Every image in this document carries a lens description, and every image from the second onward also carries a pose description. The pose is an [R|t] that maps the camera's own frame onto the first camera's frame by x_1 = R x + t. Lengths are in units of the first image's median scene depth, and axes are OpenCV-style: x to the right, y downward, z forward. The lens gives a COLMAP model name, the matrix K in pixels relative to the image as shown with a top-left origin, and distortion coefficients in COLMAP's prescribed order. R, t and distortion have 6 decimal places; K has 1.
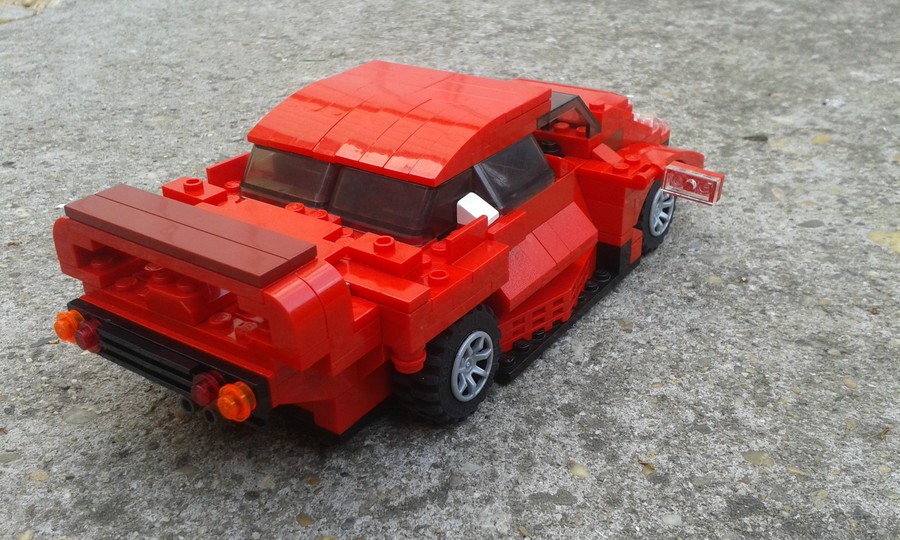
lens RADIAL K [[898.7, 0, 446.2], [0, 898.7, 255.3], [0, 0, 1]] dist [0.239609, -0.664473]
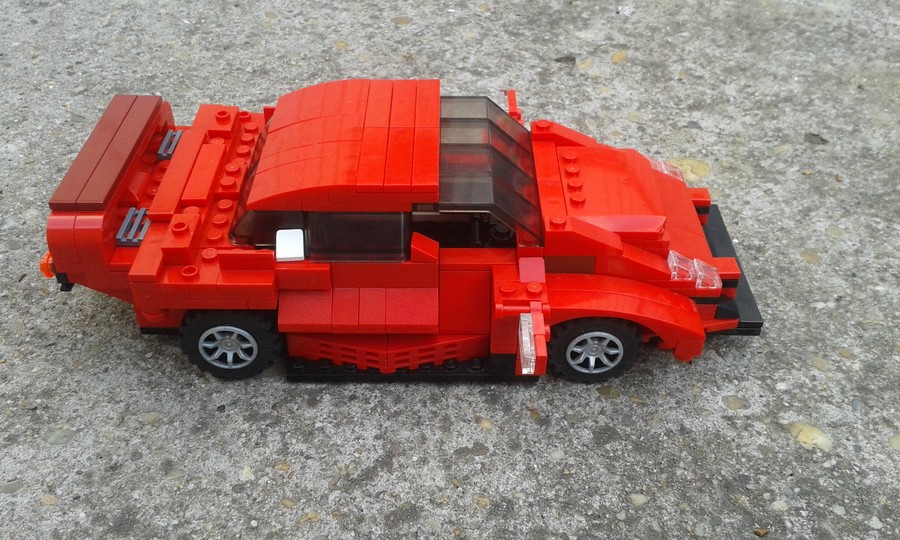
lens RADIAL K [[900.8, 0, 448.5], [0, 900.8, 252.5], [0, 0, 1]] dist [0.231799, -0.639919]
pose [[0.968083, -0.120299, 0.219872, -0.094296], [0.071079, 0.973037, 0.219423, -0.169178], [-0.240340, -0.196791, 0.950531, -0.110008]]
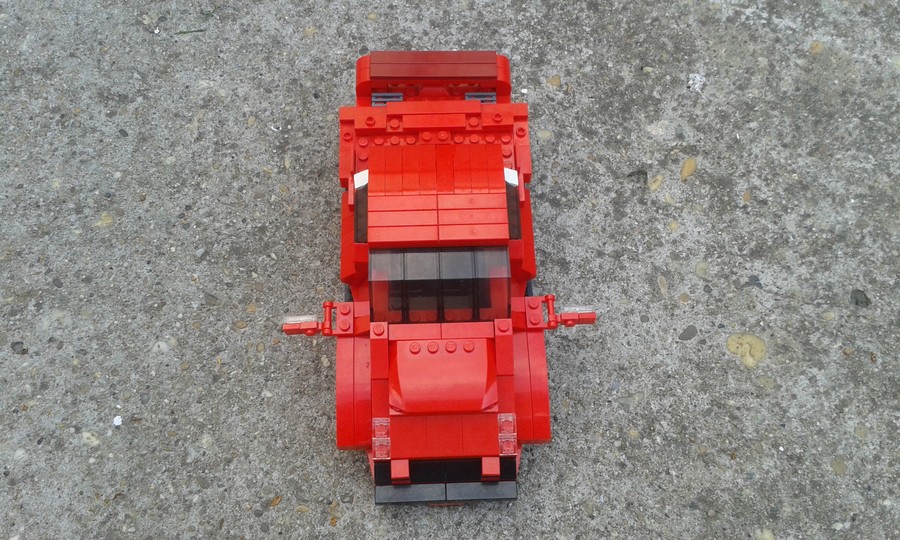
lens RADIAL K [[892.2, 0, 448.5], [0, 892.2, 264.6], [0, 0, 1]] dist [0.248294, -0.677423]
pose [[0.962422, -0.231917, 0.141275, -0.114561], [0.093306, 0.770975, 0.629994, -0.903789], [-0.255026, -0.593138, 0.763642, 0.081186]]
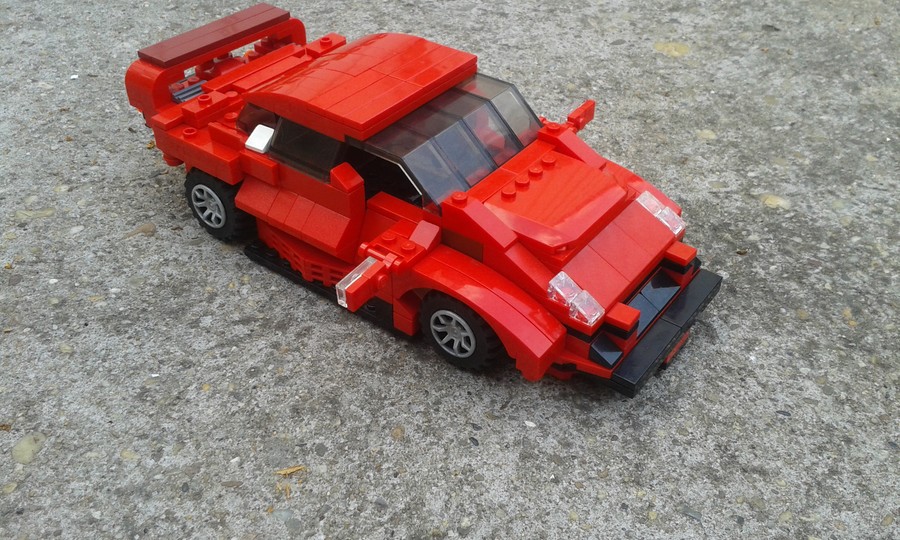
lens RADIAL K [[896.9, 0, 448.1], [0, 896.9, 252.8], [0, 0, 1]] dist [0.237799, -0.650193]
pose [[0.955207, -0.146065, 0.257381, -0.277325], [0.094625, 0.974798, 0.202025, -0.022781], [-0.280403, -0.168621, 0.944956, -0.365414]]
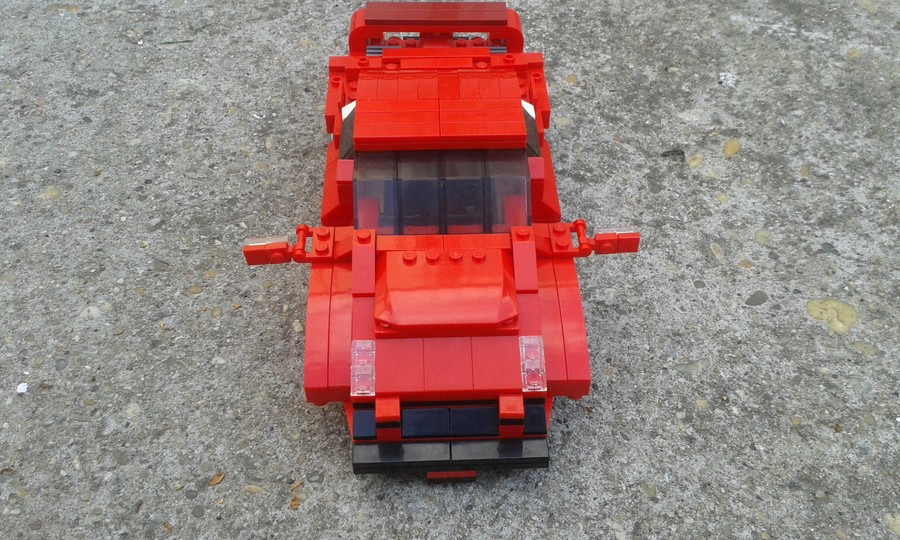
lens RADIAL K [[898.7, 0, 446.2], [0, 898.7, 255.3], [0, 0, 1]] dist [0.239609, -0.664473]
pose [[0.963780, -0.171575, 0.204180, -0.164136], [0.098001, 0.939863, 0.327189, -0.427465], [-0.248038, -0.295329, 0.922636, 0.069514]]
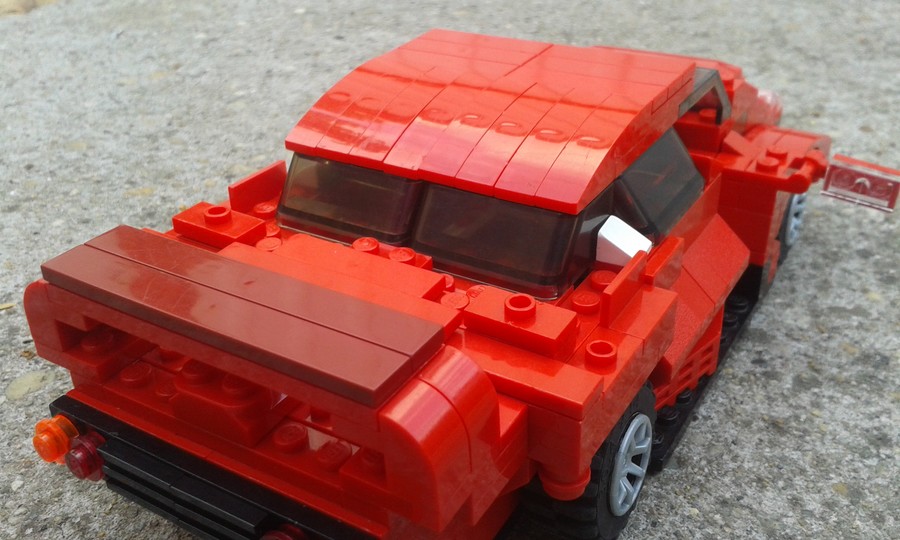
lens RADIAL K [[903.2, 0, 449.6], [0, 903.2, 252.2], [0, 0, 1]] dist [0.235482, -0.661477]
pose [[0.969263, 0.116358, -0.216773, -0.066040], [-0.107314, 0.992807, 0.053079, 0.101537], [0.221390, -0.028185, 0.974778, -0.114327]]
